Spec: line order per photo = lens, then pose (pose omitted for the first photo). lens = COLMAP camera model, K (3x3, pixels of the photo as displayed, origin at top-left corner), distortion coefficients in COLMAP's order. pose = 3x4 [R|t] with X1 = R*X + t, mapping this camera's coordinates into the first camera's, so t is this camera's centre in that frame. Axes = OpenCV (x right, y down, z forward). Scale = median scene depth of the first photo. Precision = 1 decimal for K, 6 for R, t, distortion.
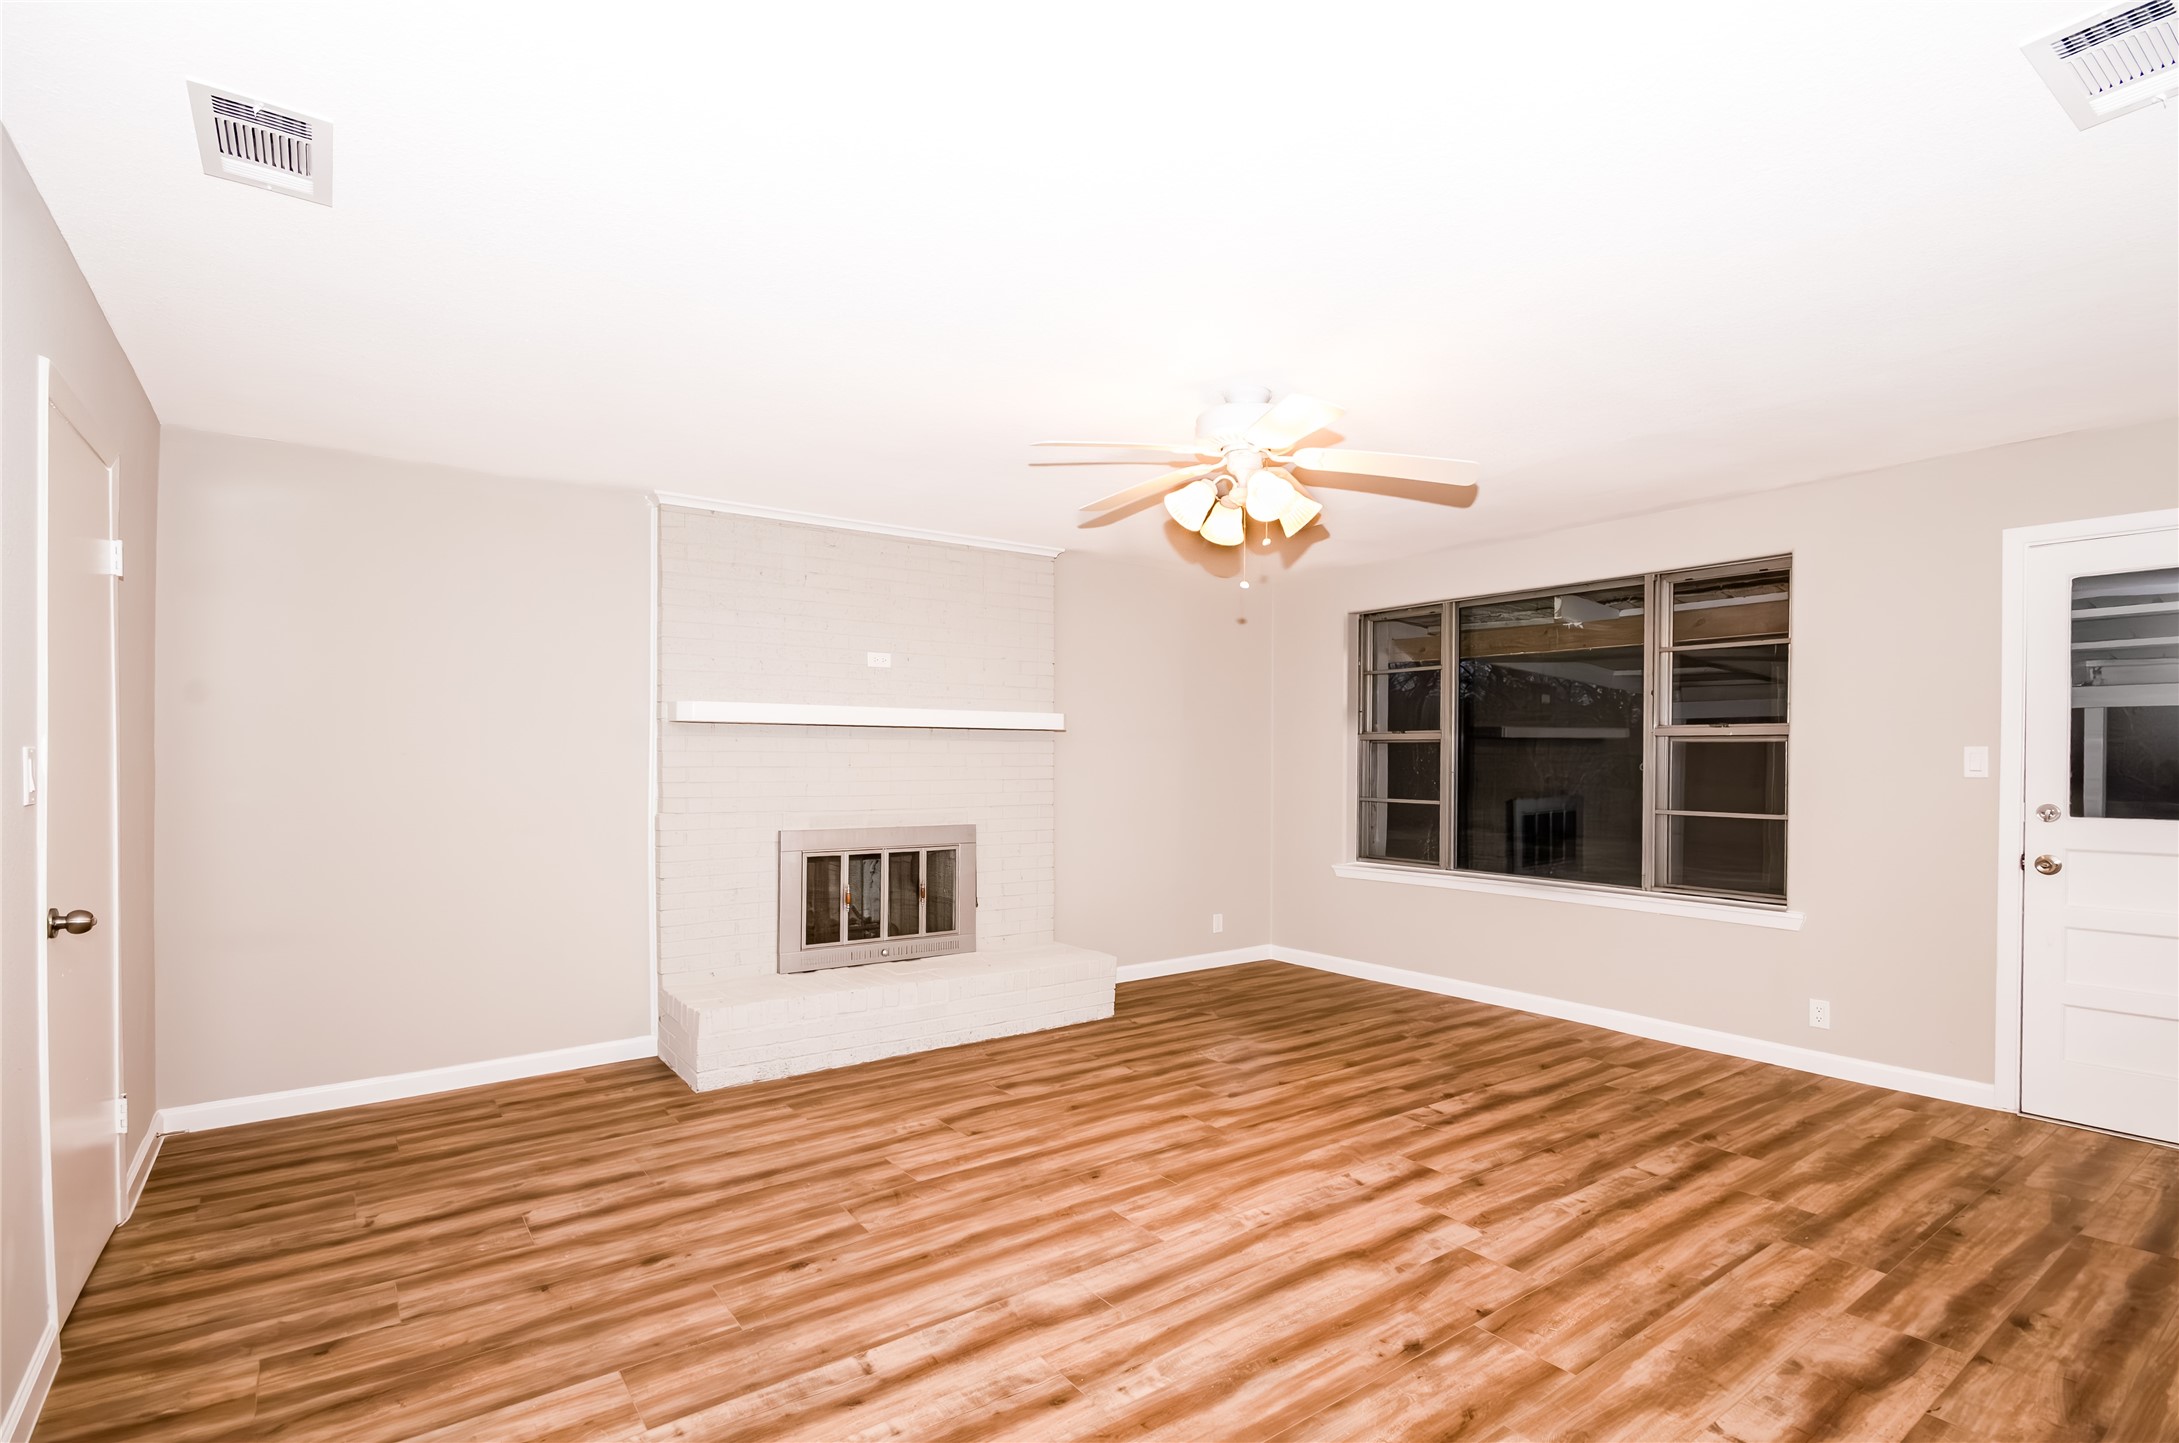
lens RADIAL K [[962.5, 0, 1124.3], [0, 962.5, 762.2], [0, 0, 1]] dist [-0.002210, -0.000945]
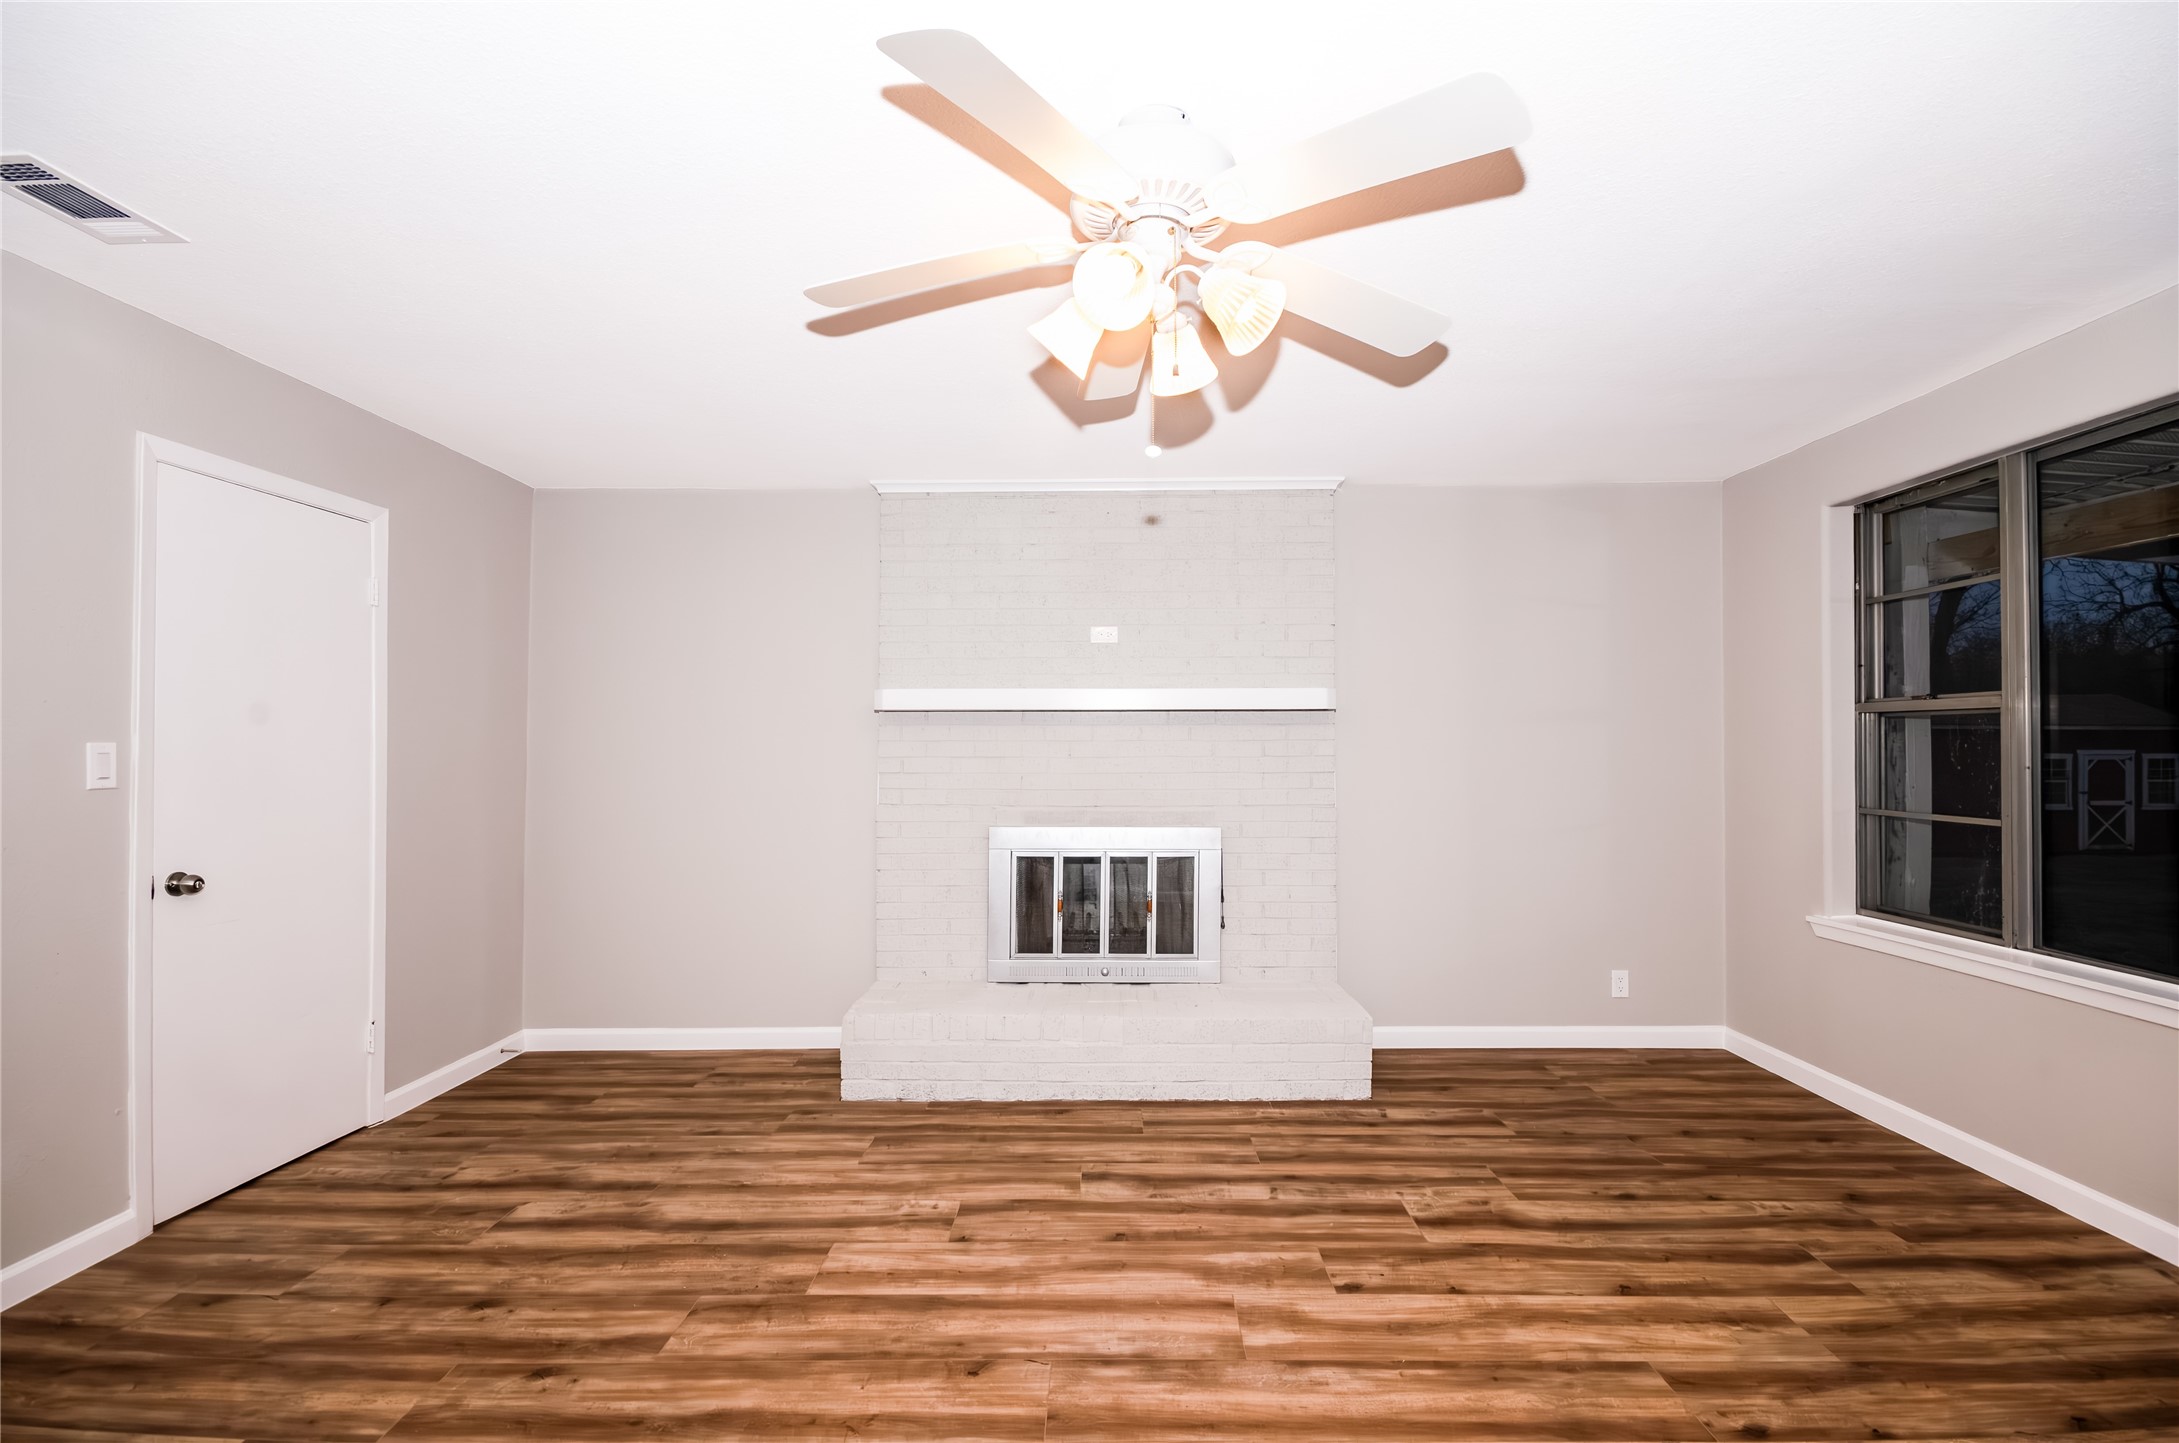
lens RADIAL K [[962.5, 0, 1096.5], [0, 962.5, 735.3], [0, 0, 1]] dist [-0.002210, -0.000945]
pose [[0.815006, -0.011456, -0.579339, 0.303248], [0.003821, 0.999889, -0.014398, -0.002807], [0.579440, 0.009521, 0.814960, 0.348845]]
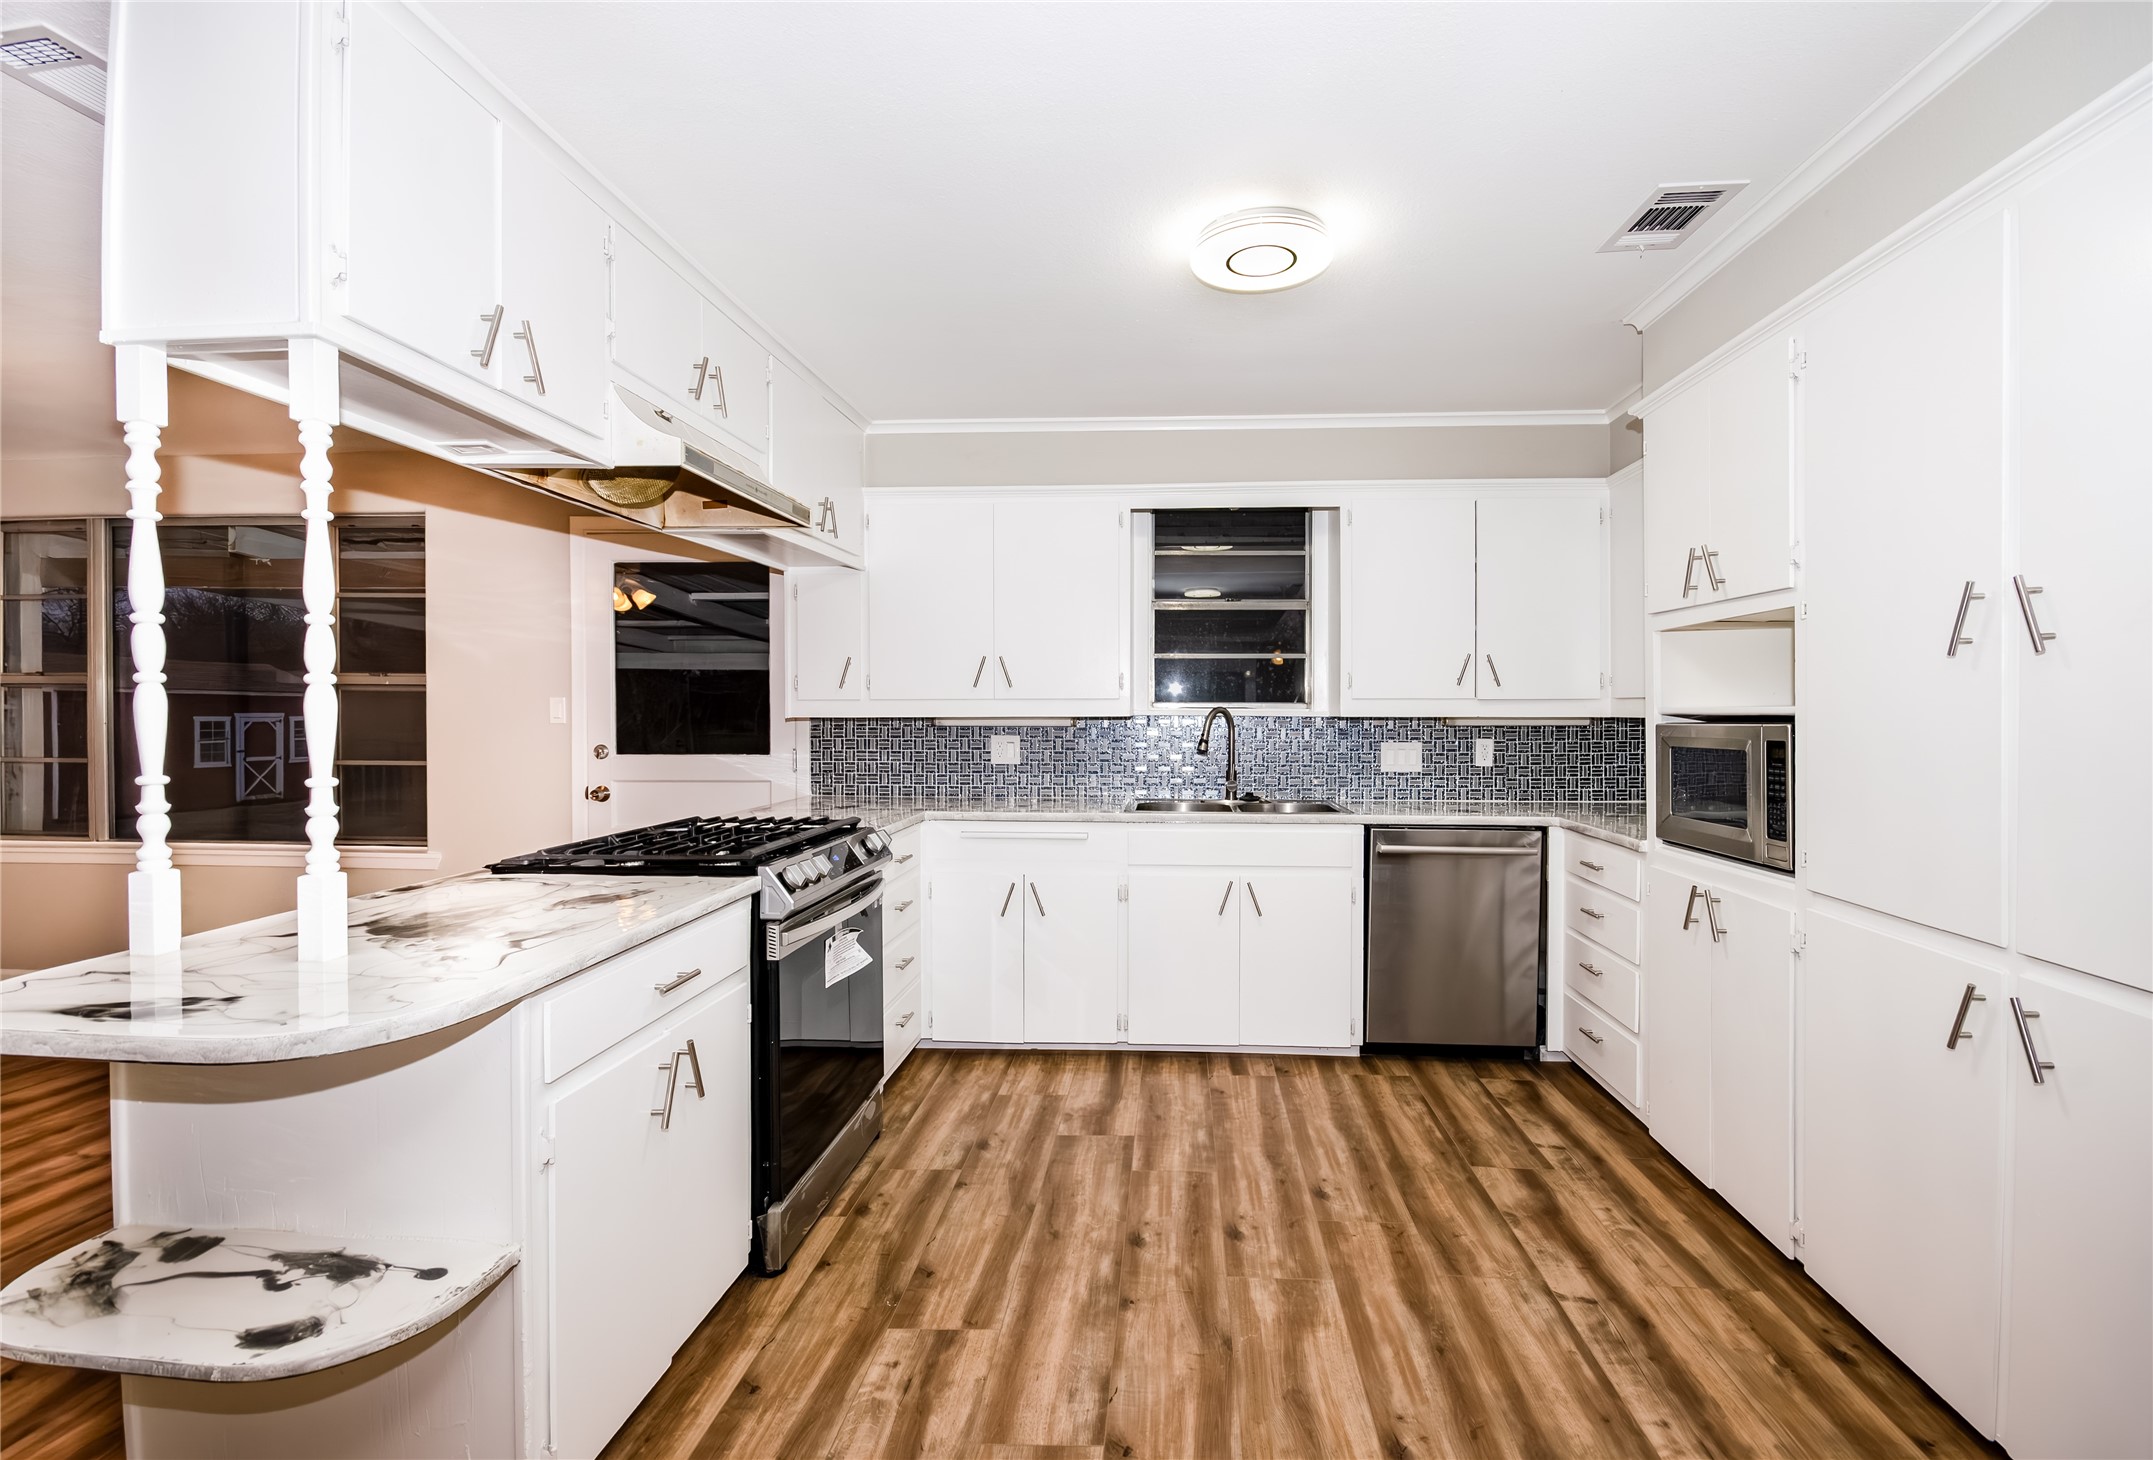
lens RADIAL K [[1026.2, 0, 1083.4], [0, 1026.2, 719.5], [0, 0, 1]] dist [0.001241, -0.000251]
pose [[0.658715, -0.010889, 0.752314, 0.306974], [0.002623, 0.999922, 0.012176, -0.002564], [-0.752388, -0.006047, 0.658693, -0.288871]]
